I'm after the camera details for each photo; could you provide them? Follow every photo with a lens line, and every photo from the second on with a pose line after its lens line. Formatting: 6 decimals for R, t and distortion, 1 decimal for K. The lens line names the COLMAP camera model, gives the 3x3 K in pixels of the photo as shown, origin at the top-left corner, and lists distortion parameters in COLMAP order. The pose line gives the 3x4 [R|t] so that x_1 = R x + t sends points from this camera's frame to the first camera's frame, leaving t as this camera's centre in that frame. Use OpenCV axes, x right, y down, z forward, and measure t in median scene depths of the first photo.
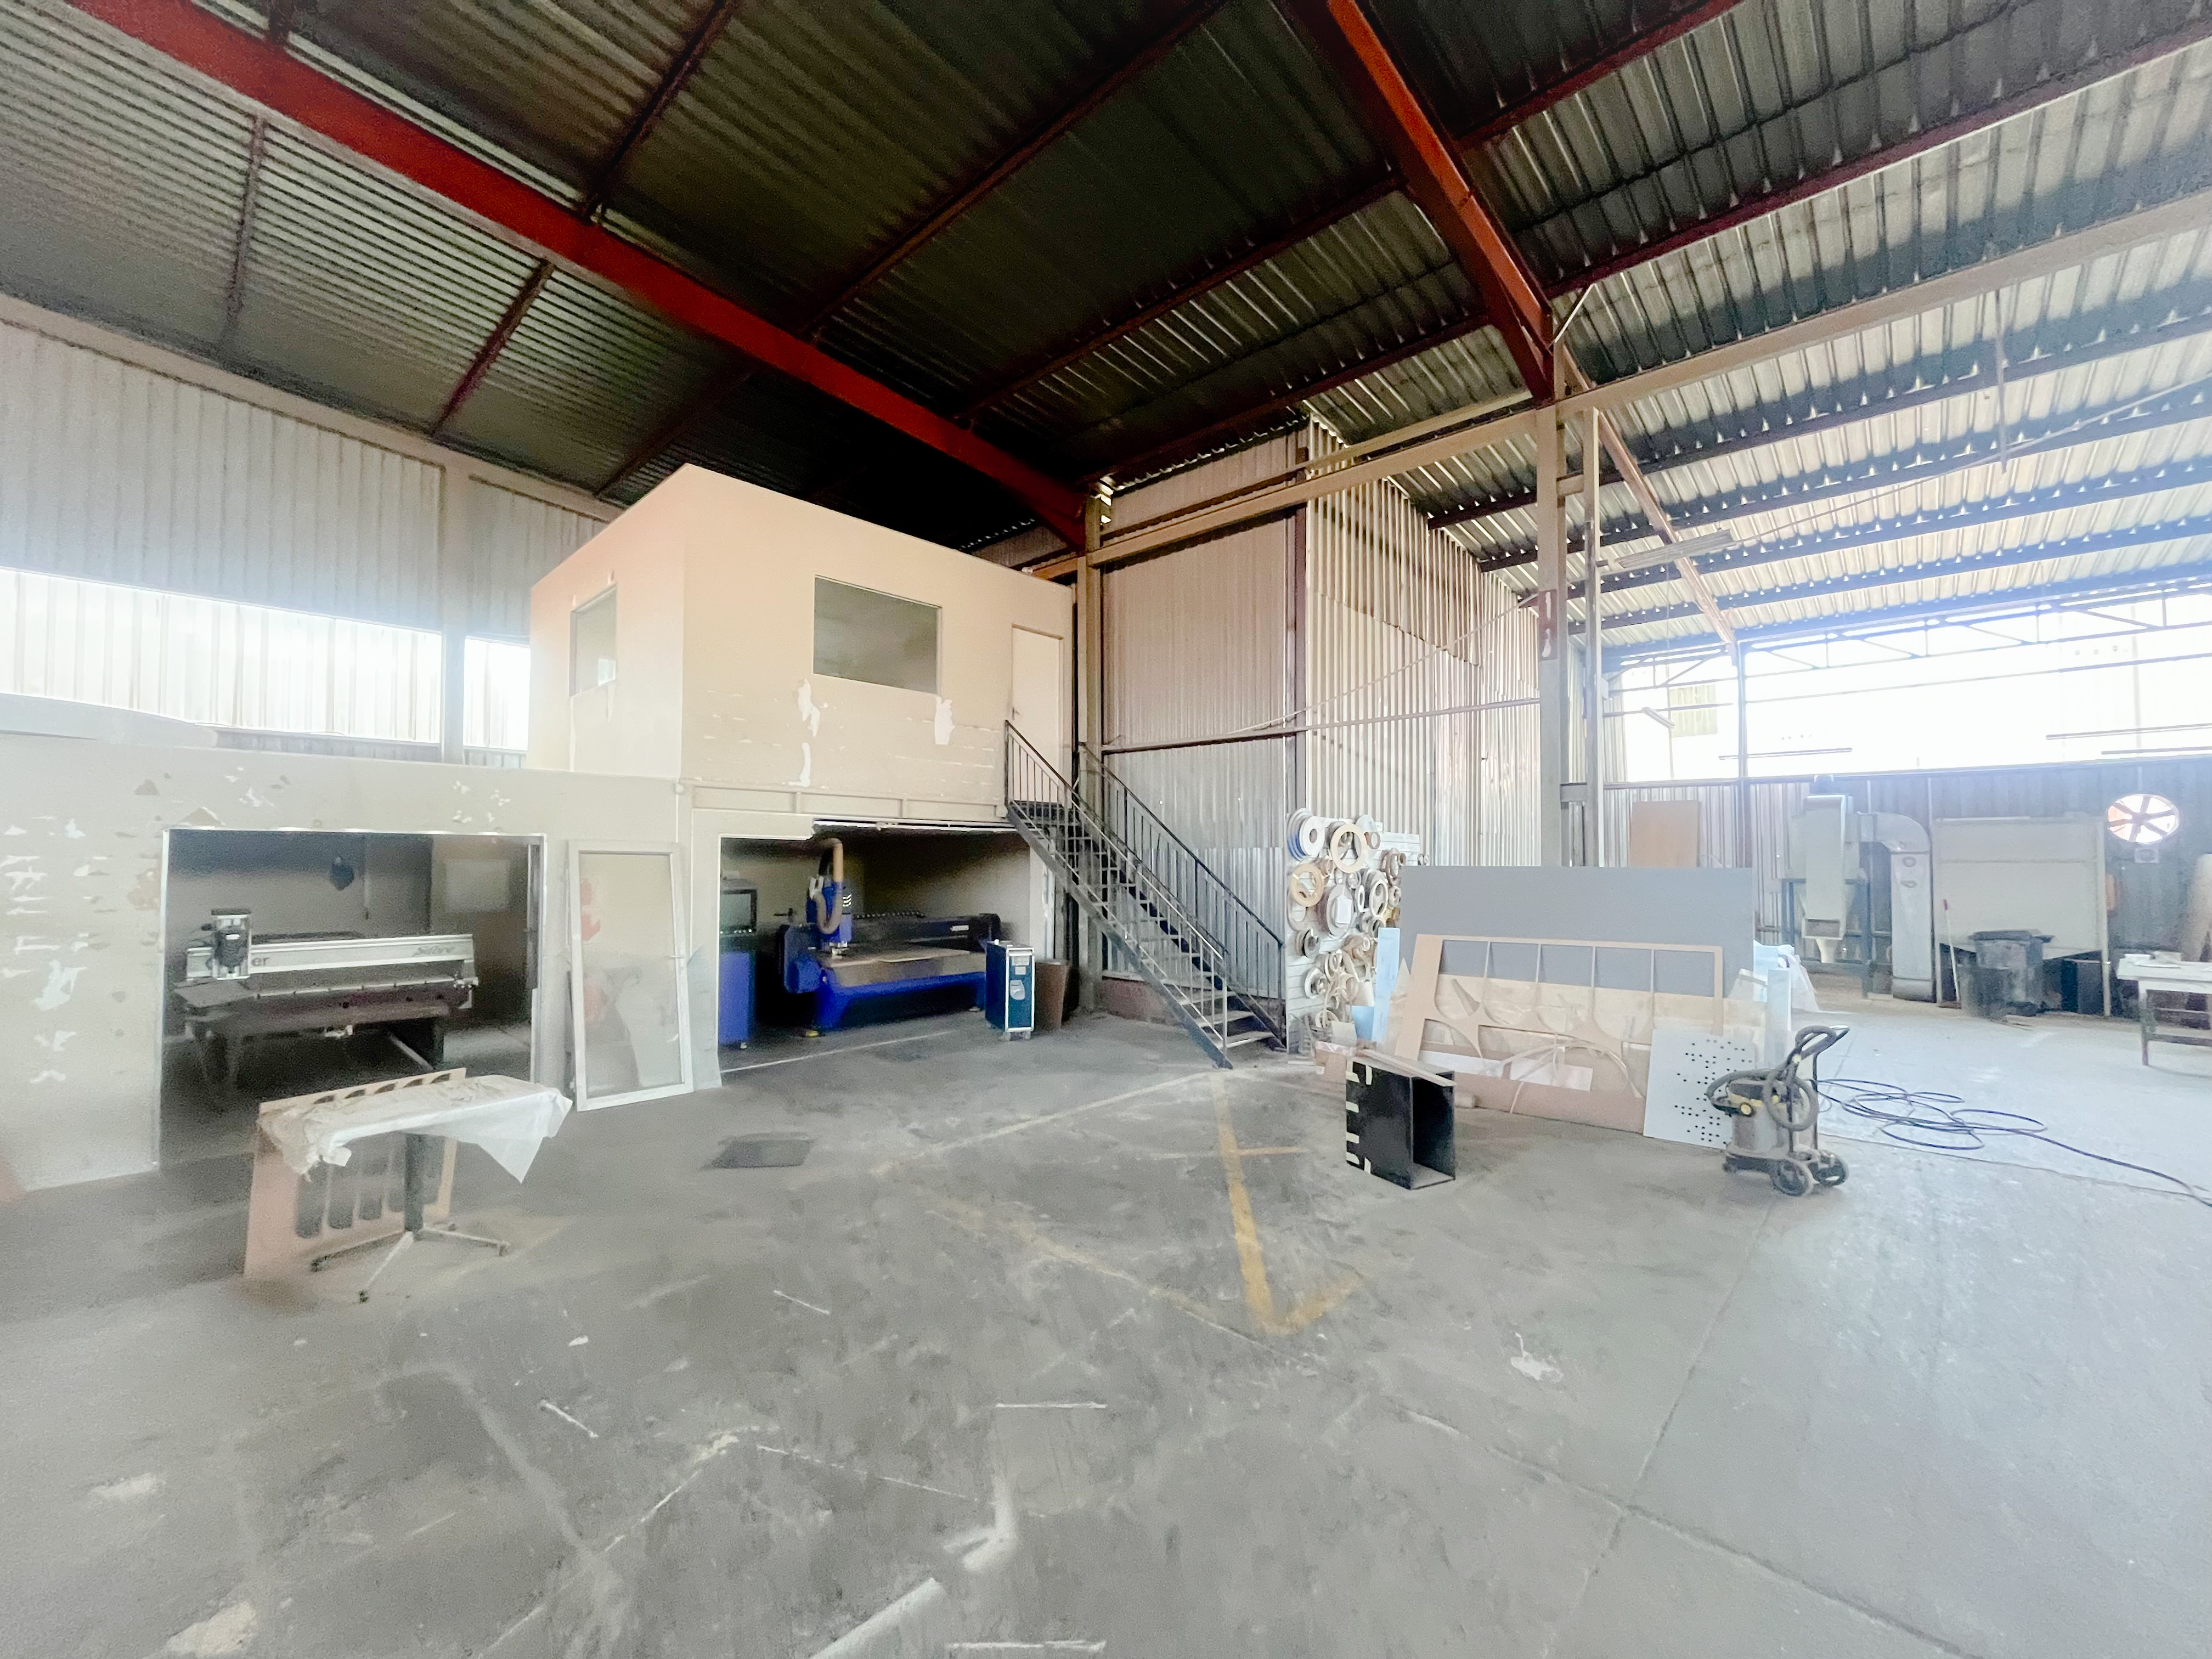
lens RADIAL K [[887.2, 0, 1103.9], [0, 887.2, 835.5], [0, 0, 1]] dist [-0.006678, 0.000718]
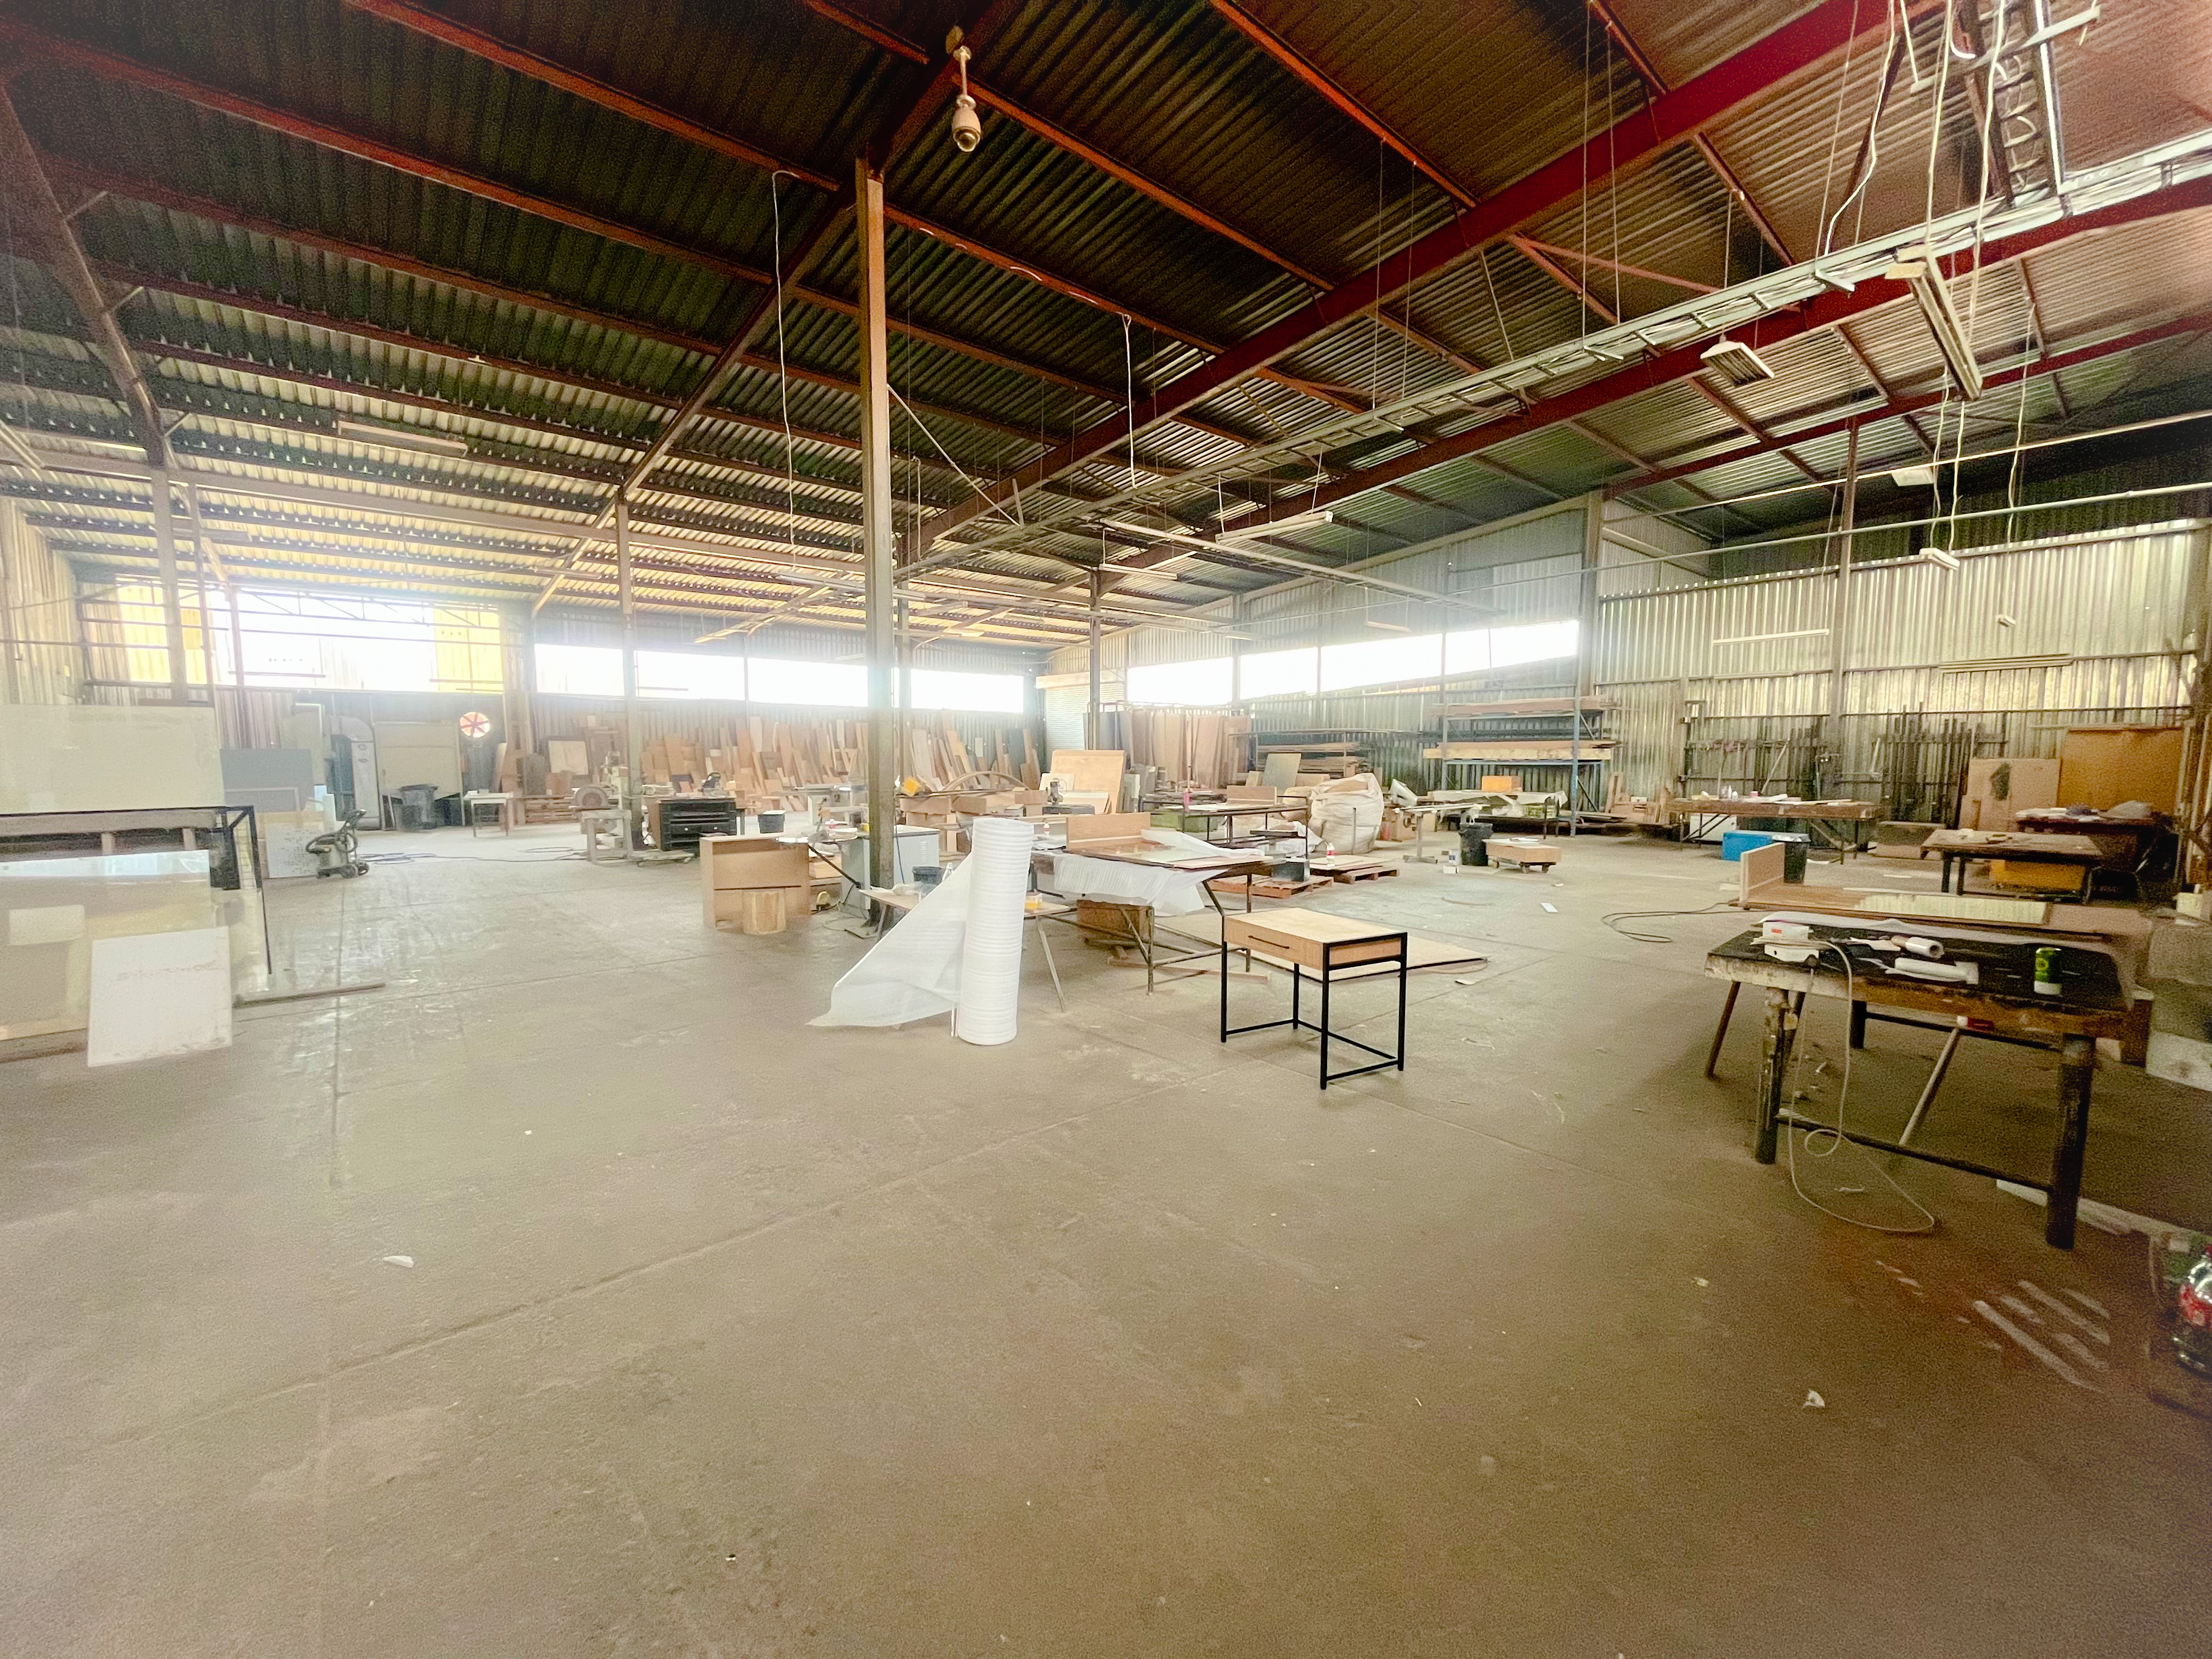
lens RADIAL K [[887.2, 0, 1103.9], [0, 887.2, 835.5], [0, 0, 1]] dist [-0.006678, 0.000718]
pose [[0.110975, -0.099299, 0.988850, -0.643642], [-0.027179, 0.994320, 0.102899, -0.014908], [-0.993452, -0.038295, 0.107646, -0.620344]]
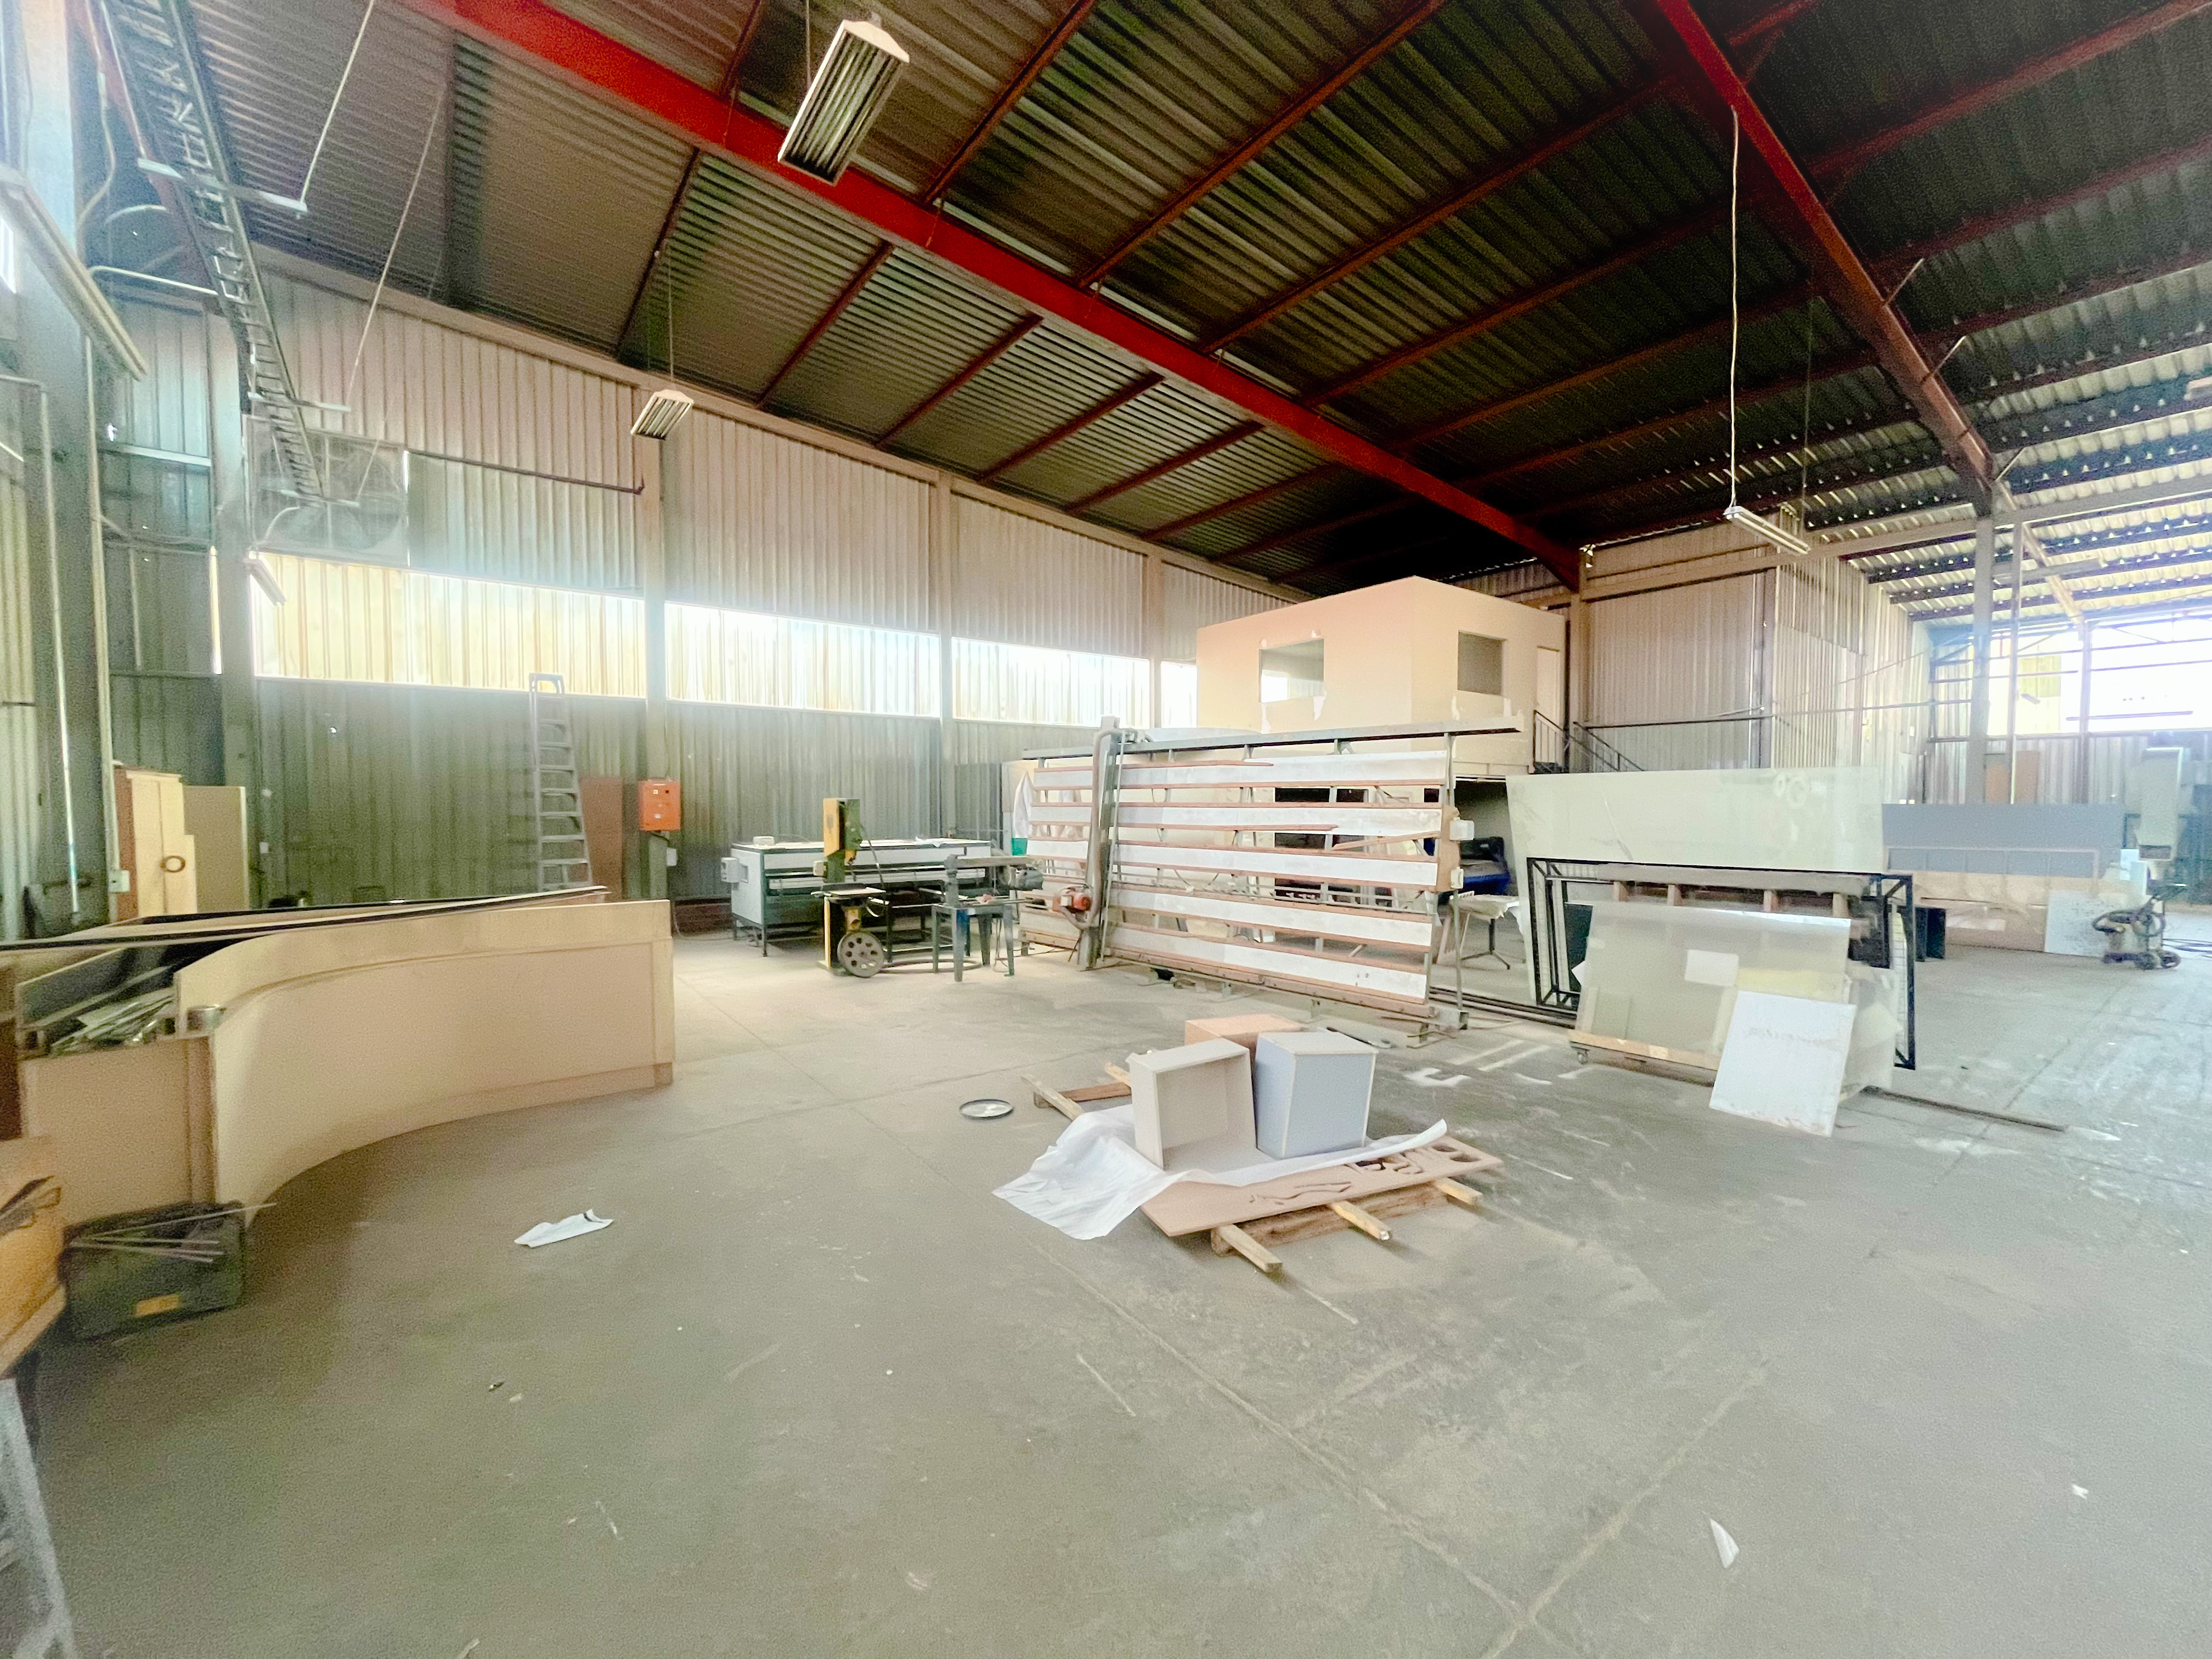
lens RADIAL K [[887.2, 0, 1103.9], [0, 887.2, 835.5], [0, 0, 1]] dist [-0.006678, 0.000718]
pose [[0.984019, 0.003640, -0.178024, -0.513541], [0.008425, 0.997719, 0.066969, -0.019736], [0.177862, -0.067399, 0.981745, -0.584966]]
